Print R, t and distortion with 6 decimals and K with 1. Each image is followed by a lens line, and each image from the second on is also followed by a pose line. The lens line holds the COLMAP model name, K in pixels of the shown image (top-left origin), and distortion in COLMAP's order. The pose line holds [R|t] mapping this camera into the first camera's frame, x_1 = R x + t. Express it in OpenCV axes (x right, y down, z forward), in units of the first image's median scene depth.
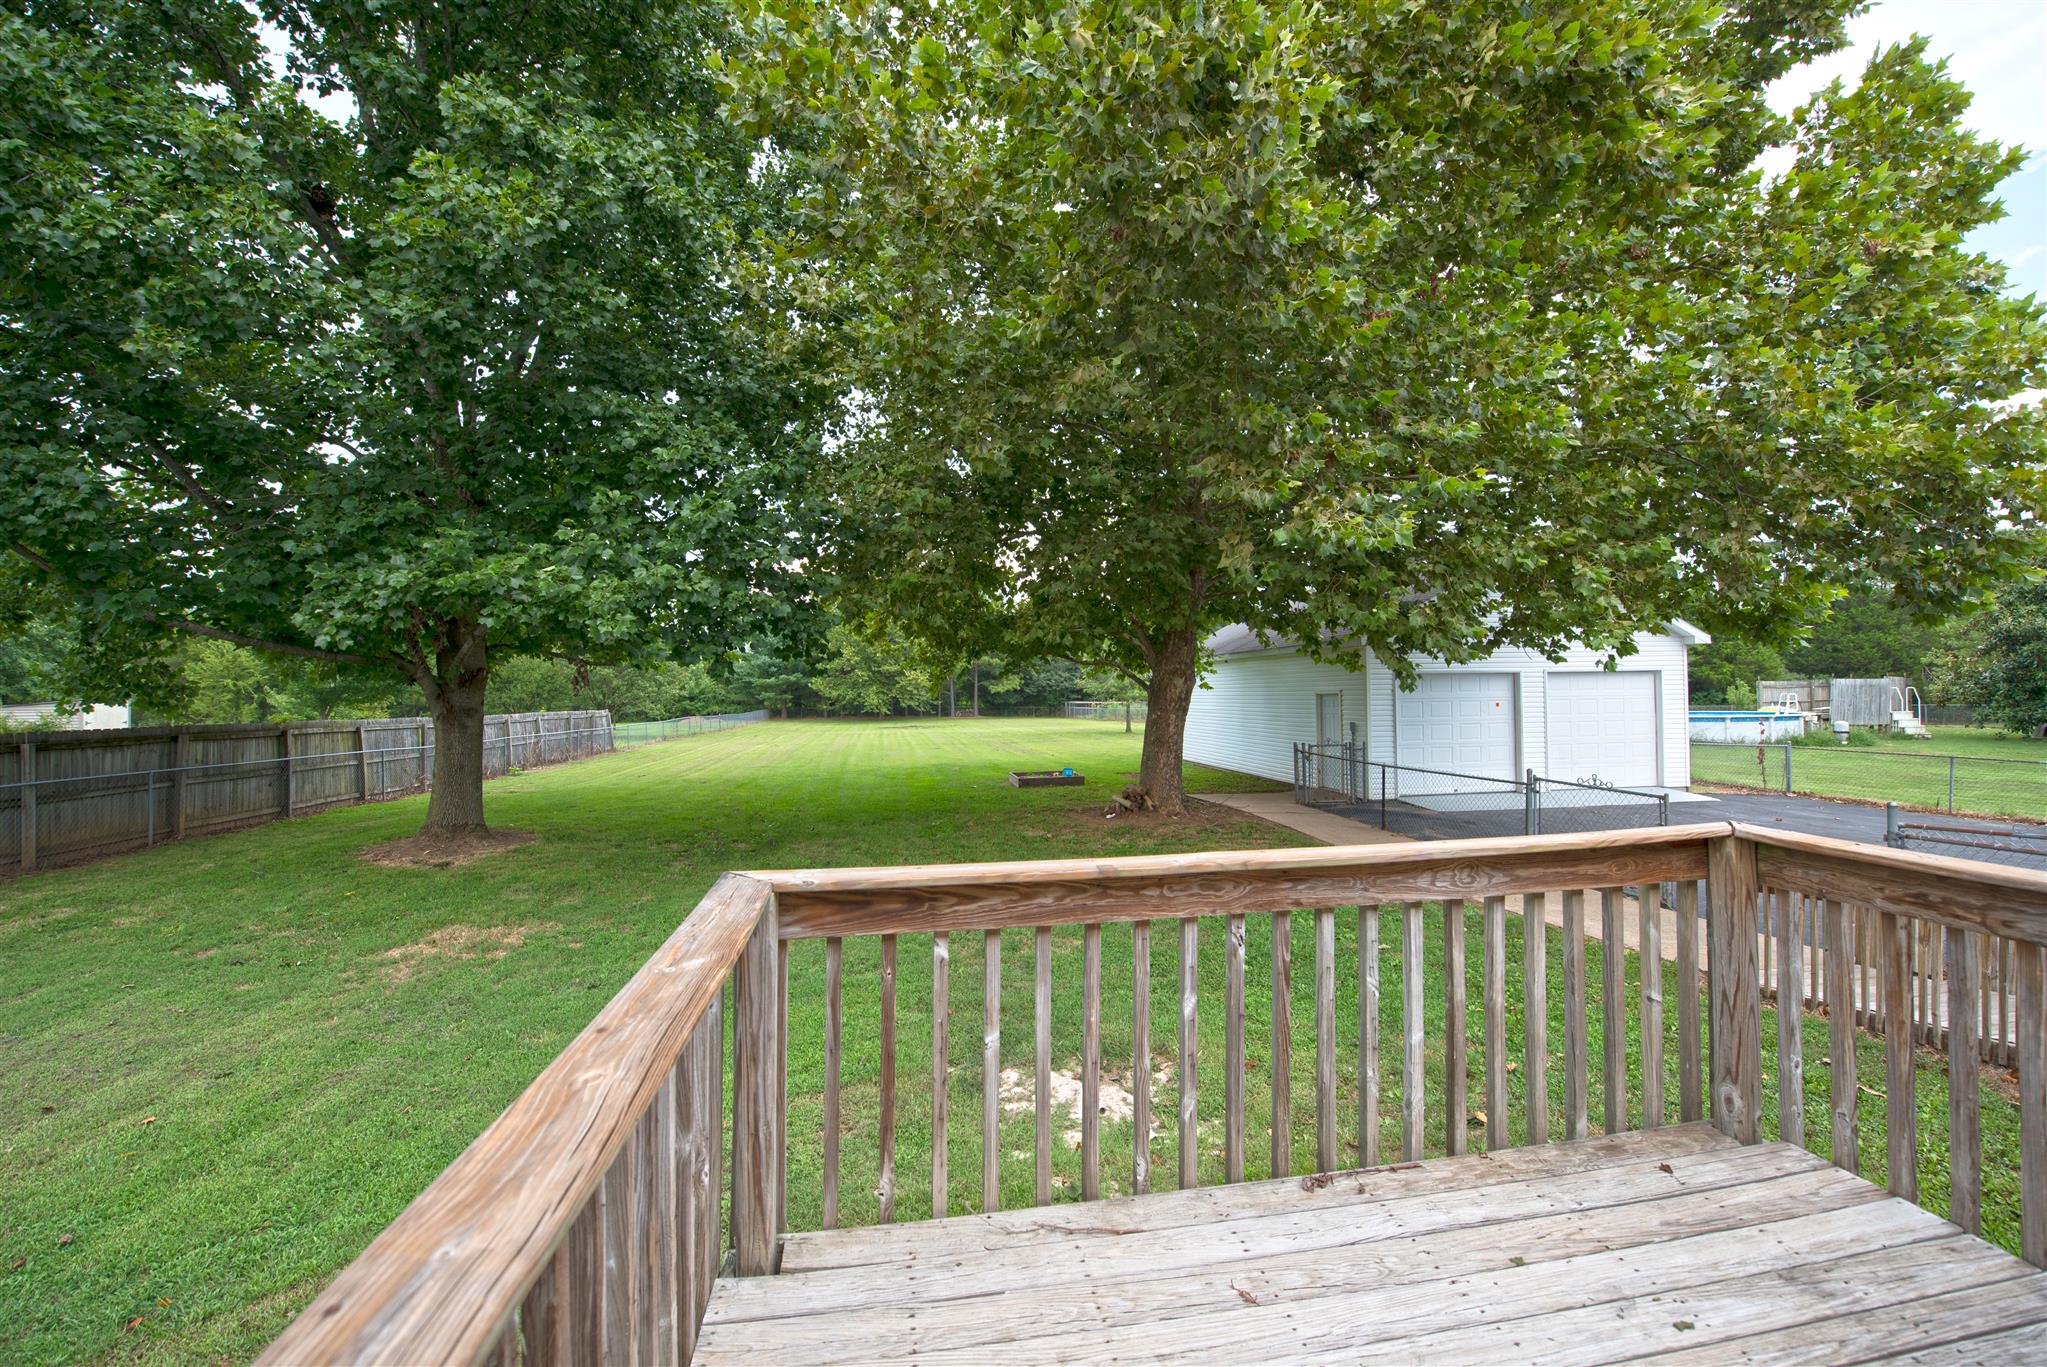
lens RADIAL K [[834.0, 0, 1018.6], [0, 834.0, 687.5], [0, 0, 1]] dist [-0.019015, -0.000797]
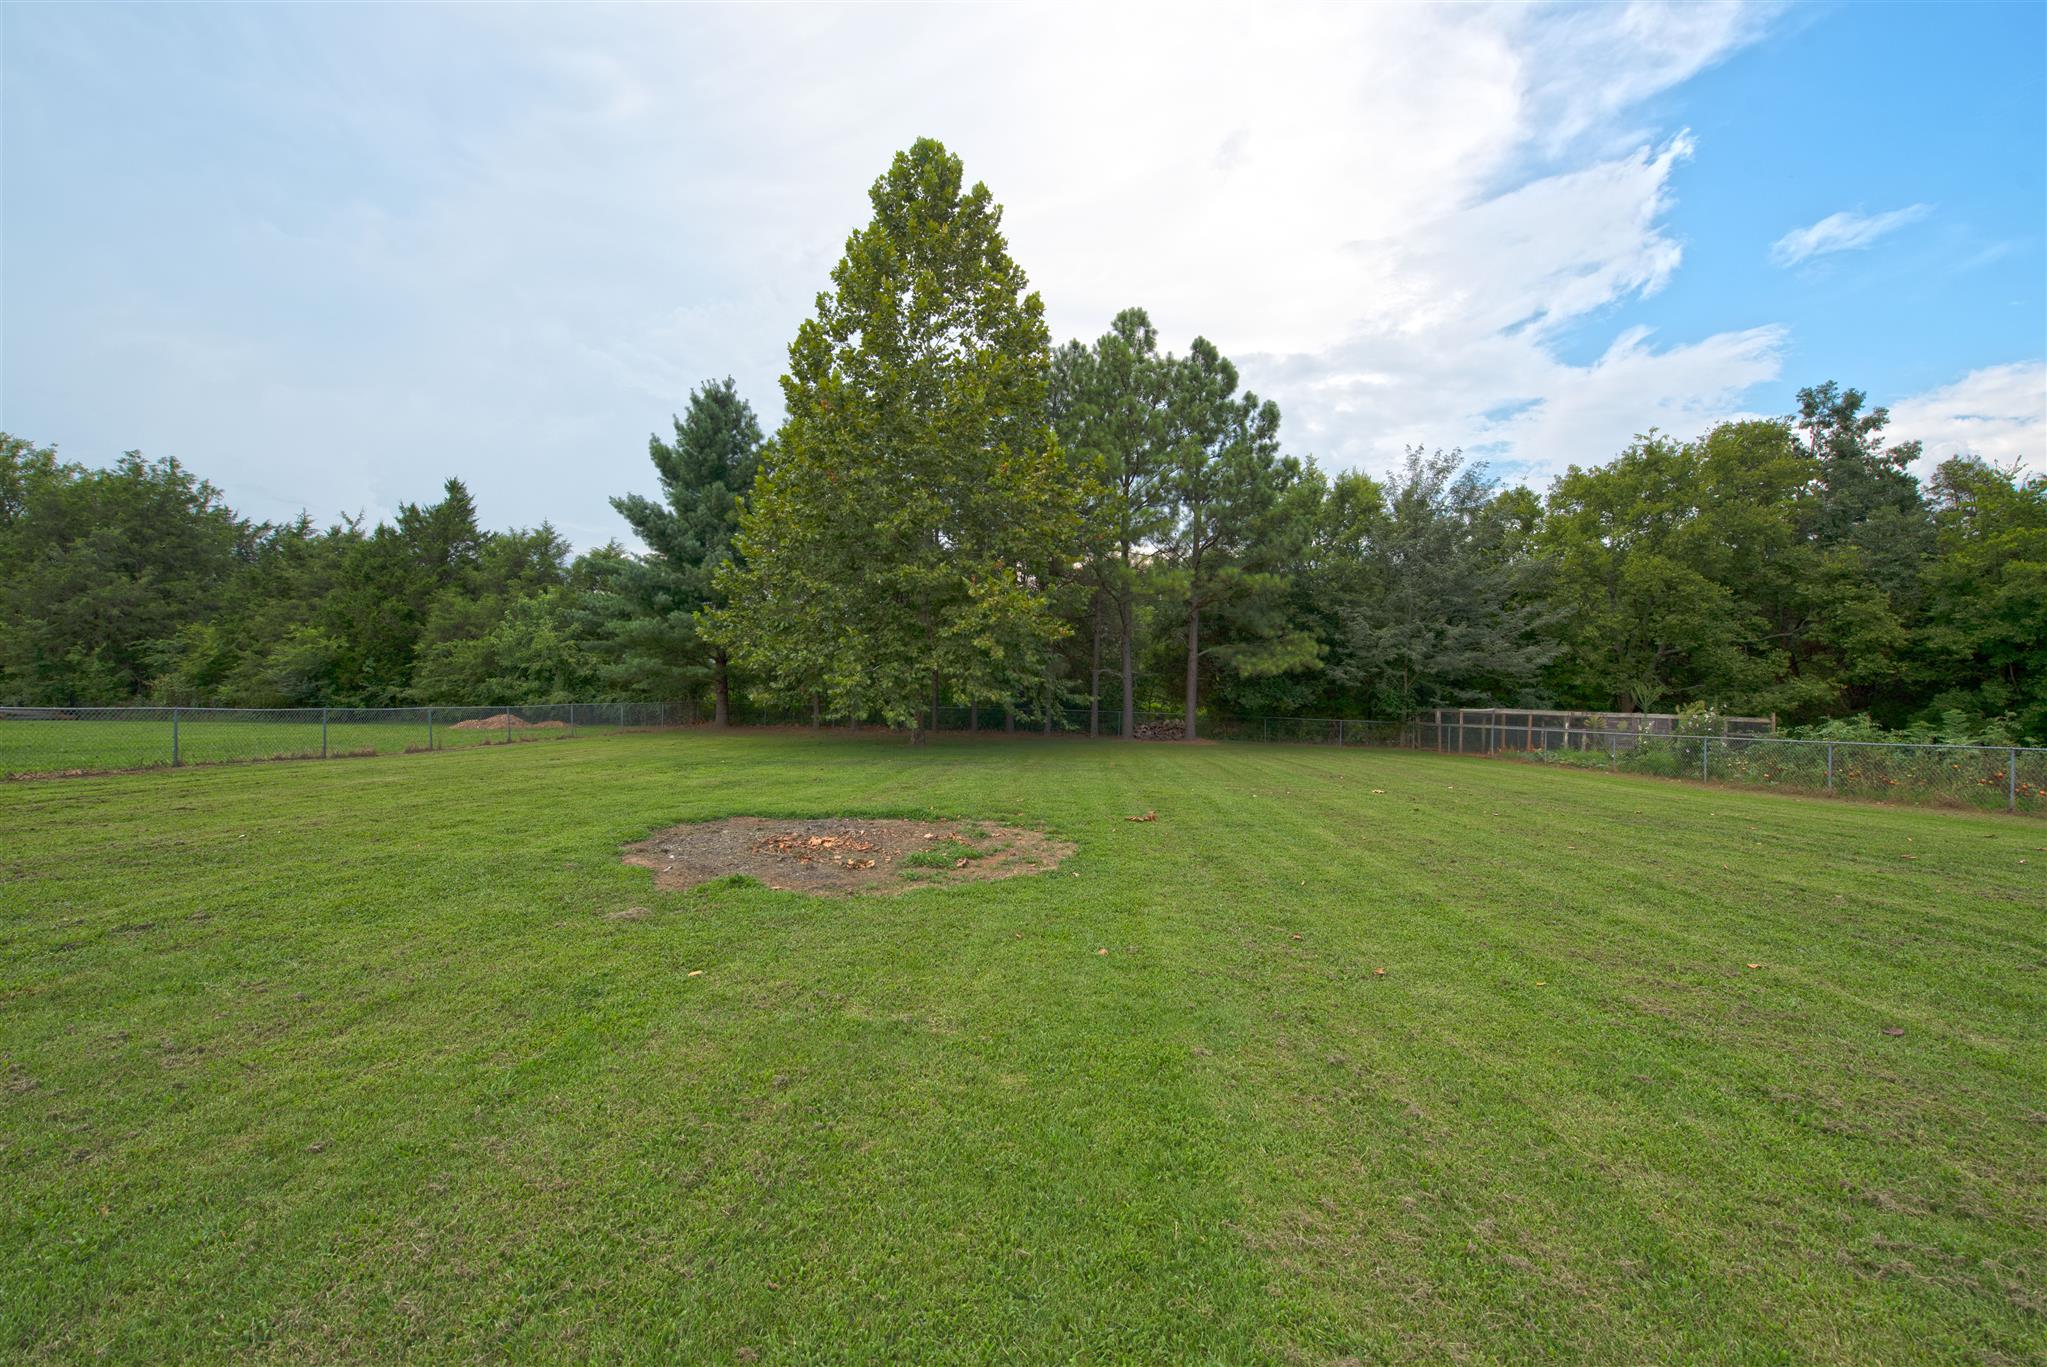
lens RADIAL K [[834.0, 0, 1018.6], [0, 834.0, 687.5], [0, 0, 1]] dist [-0.019015, -0.000797]
pose [[0.971532, 0.026133, -0.235462, -0.226878], [-0.028887, 0.999549, -0.008256, 0.095406], [0.235140, 0.014823, 0.971848, 3.575255]]
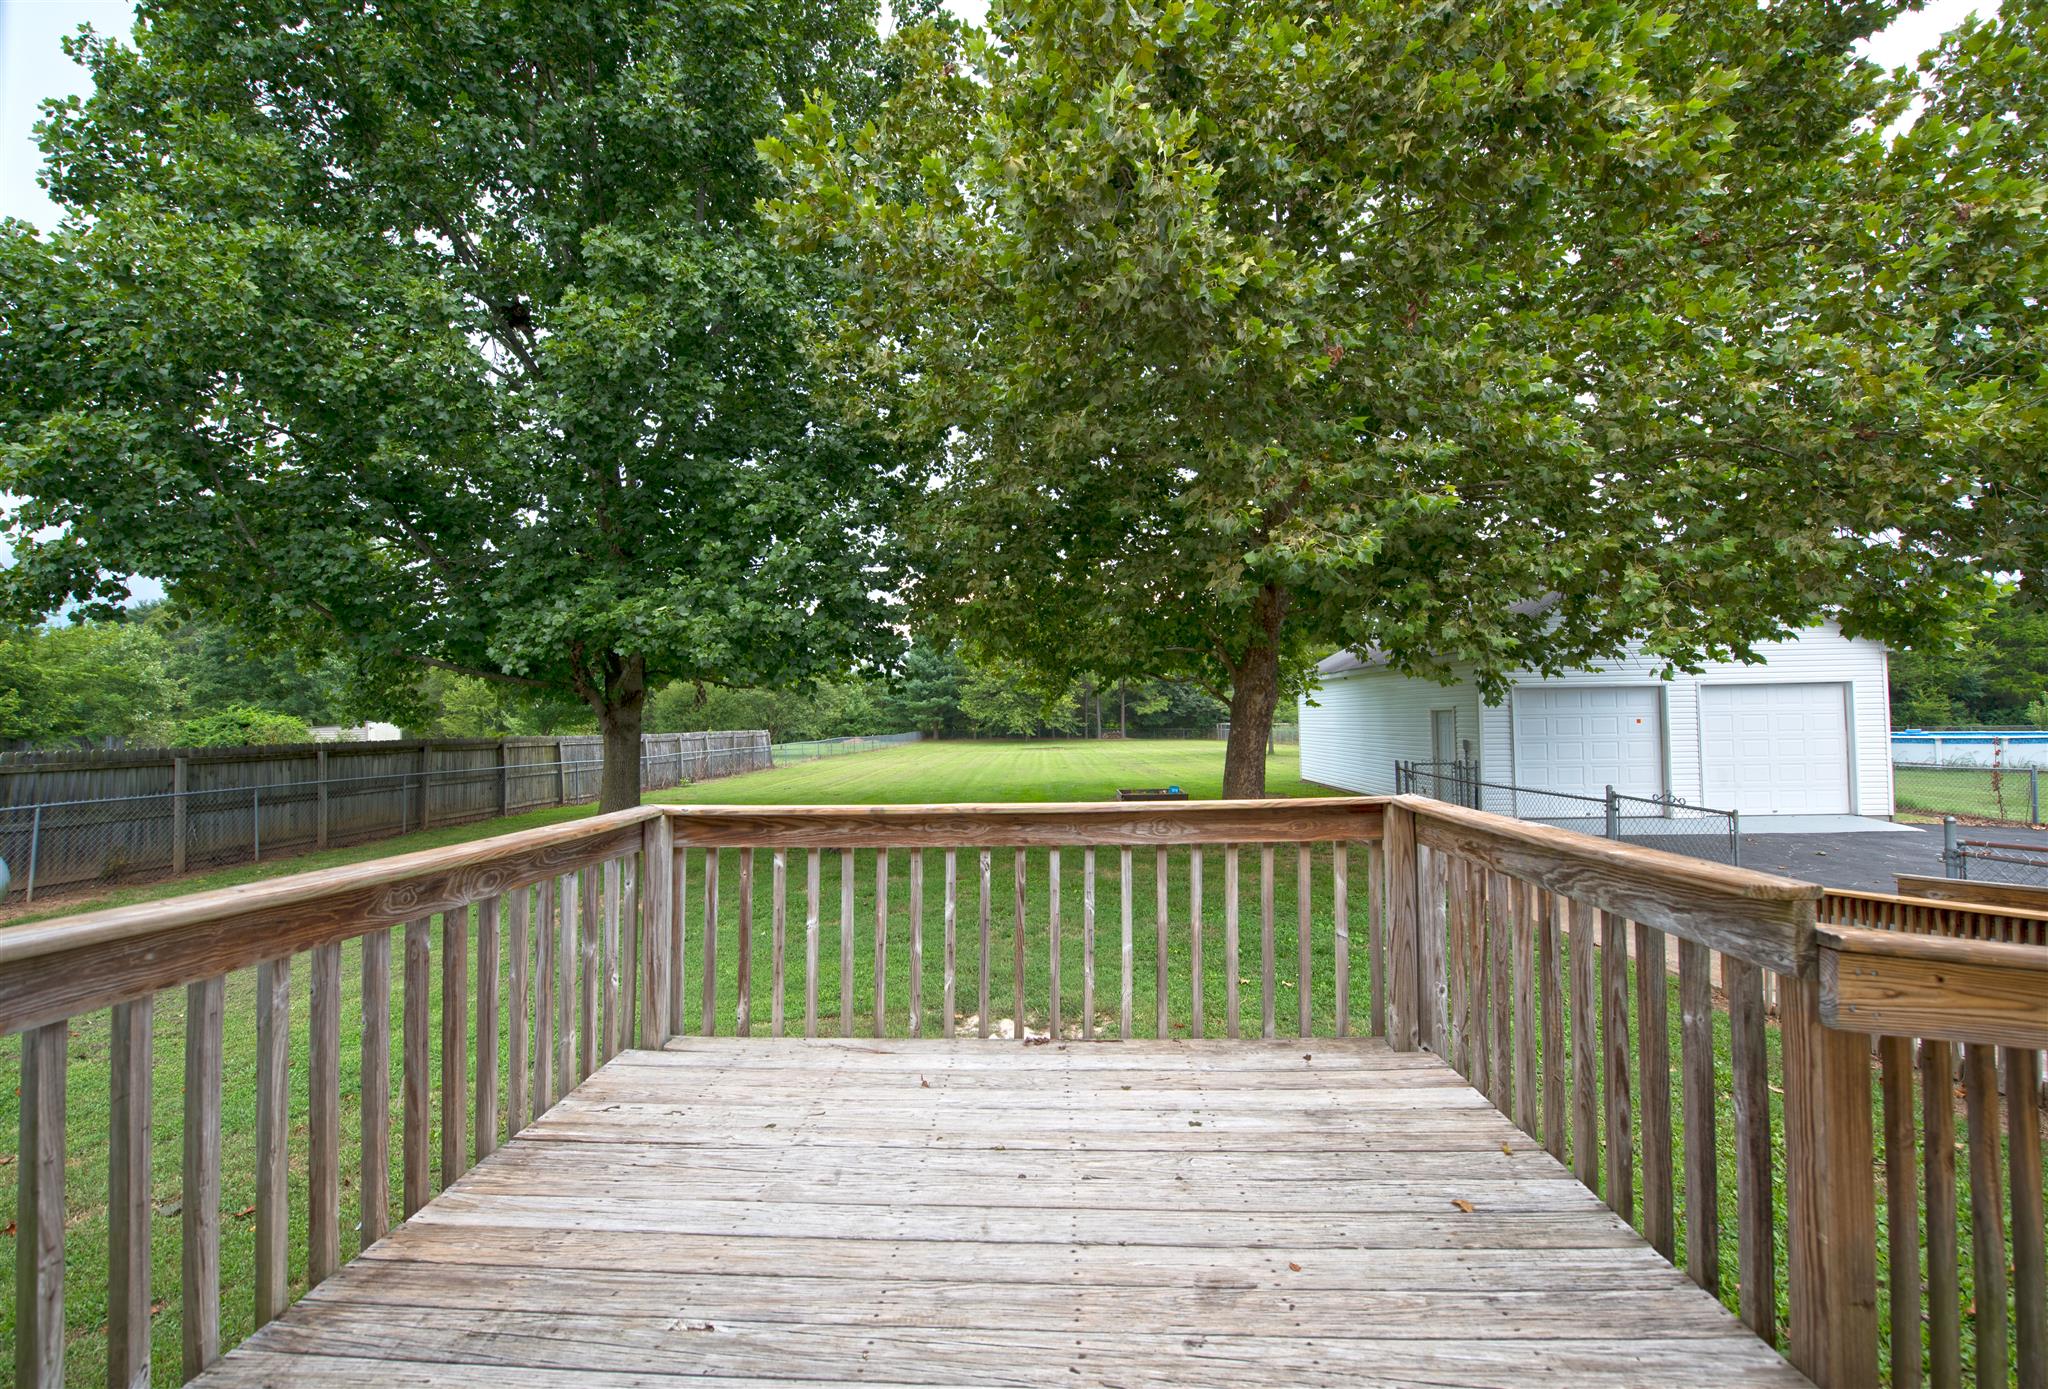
lens RADIAL K [[847.6, 0, 998.4], [0, 847.6, 699.9], [0, 0, 1]] dist [-0.018930, 0.000232]
pose [[0.976769, -0.007299, -0.214172, 0.115309], [0.004622, 0.999905, -0.012996, 0.007948], [0.214246, 0.011704, 0.976710, -0.077108]]
